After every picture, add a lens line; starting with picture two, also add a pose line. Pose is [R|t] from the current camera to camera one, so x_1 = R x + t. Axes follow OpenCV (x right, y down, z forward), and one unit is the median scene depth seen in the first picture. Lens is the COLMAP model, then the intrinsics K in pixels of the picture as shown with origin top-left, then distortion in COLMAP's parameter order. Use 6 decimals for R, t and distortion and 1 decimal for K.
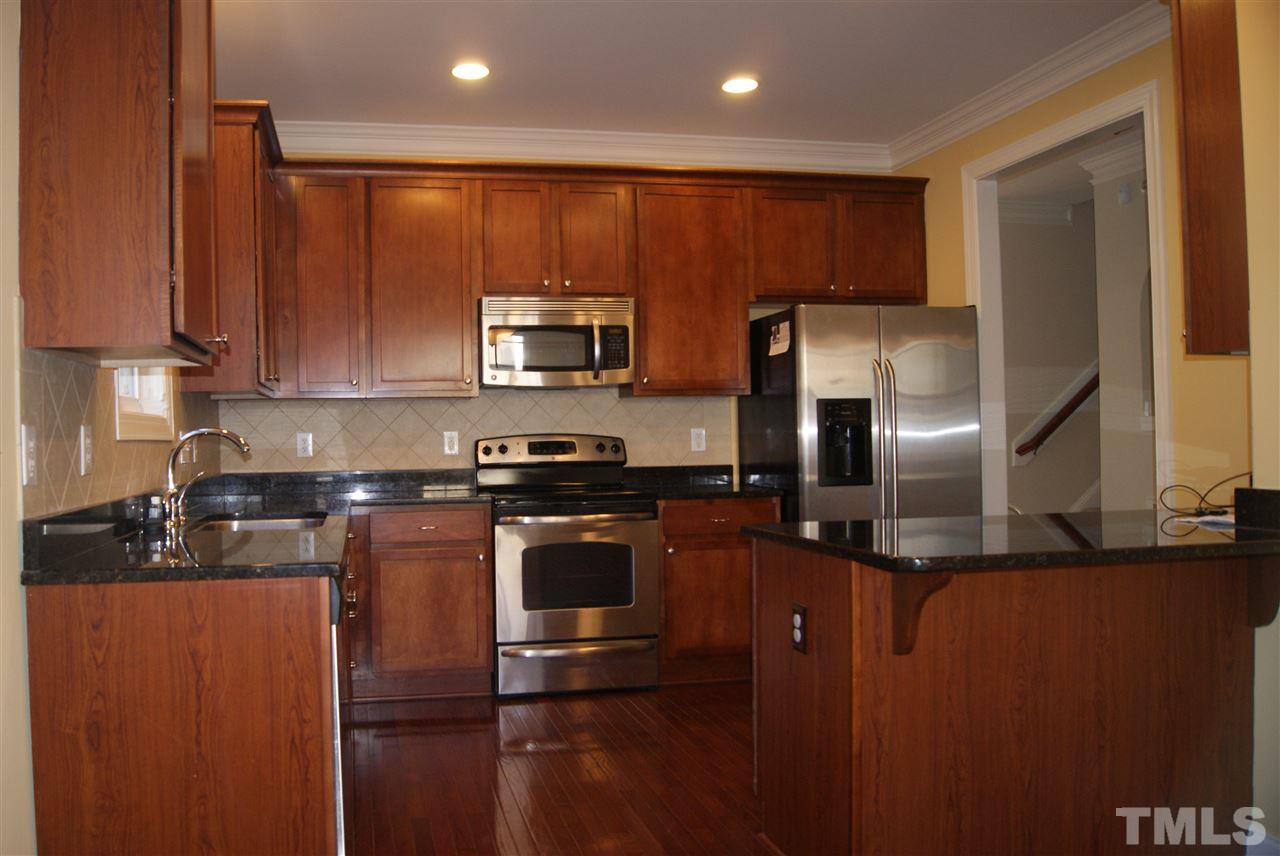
lens RADIAL K [[994.8, 0, 521.2], [0, 994.8, 431.9], [0, 0, 1]] dist [-0.067135, -0.002028]
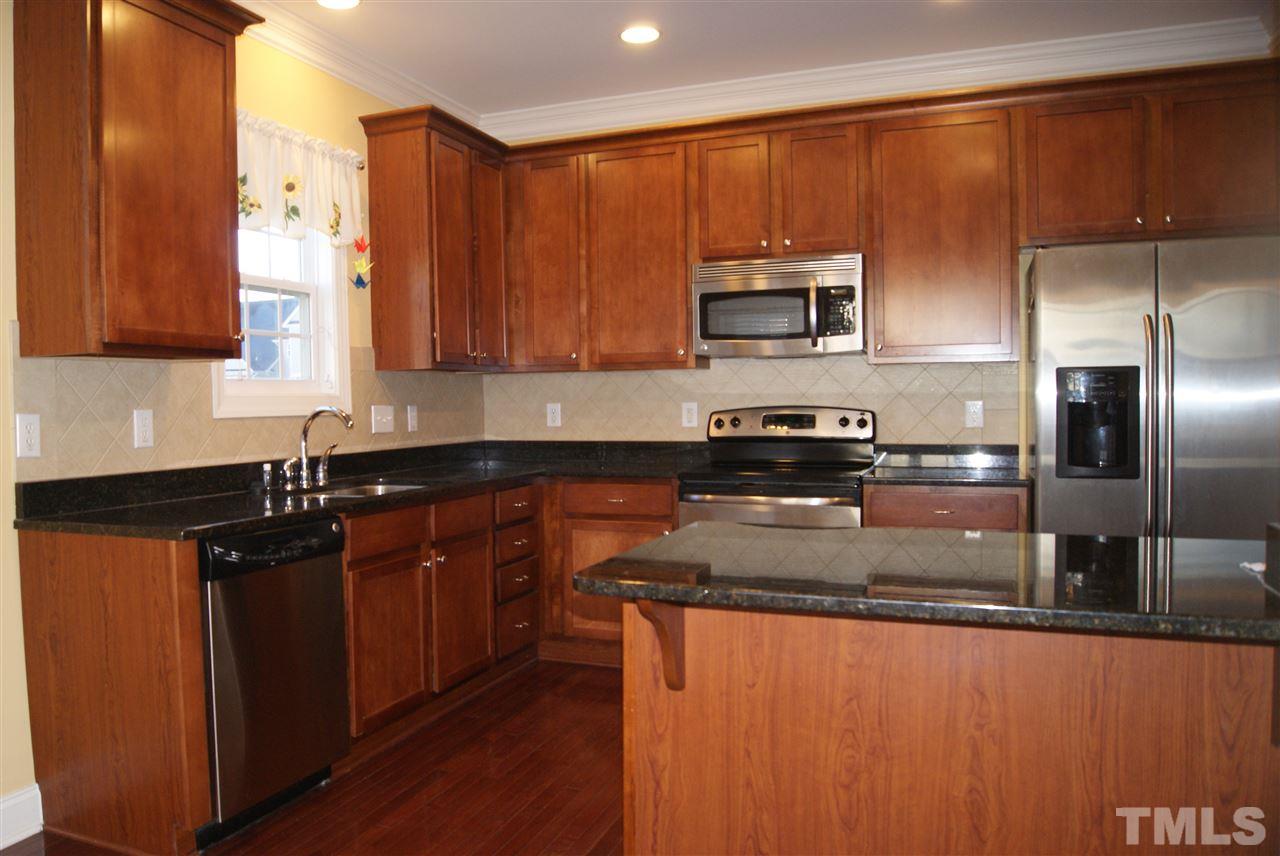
lens RADIAL K [[994.8, 0, 521.2], [0, 994.8, 431.9], [0, 0, 1]] dist [-0.067135, -0.002028]
pose [[0.831840, 0.022694, -0.554551, 0.375975], [0.002534, 0.998998, 0.044683, -0.018013], [0.555009, -0.038575, 0.830949, 0.110777]]
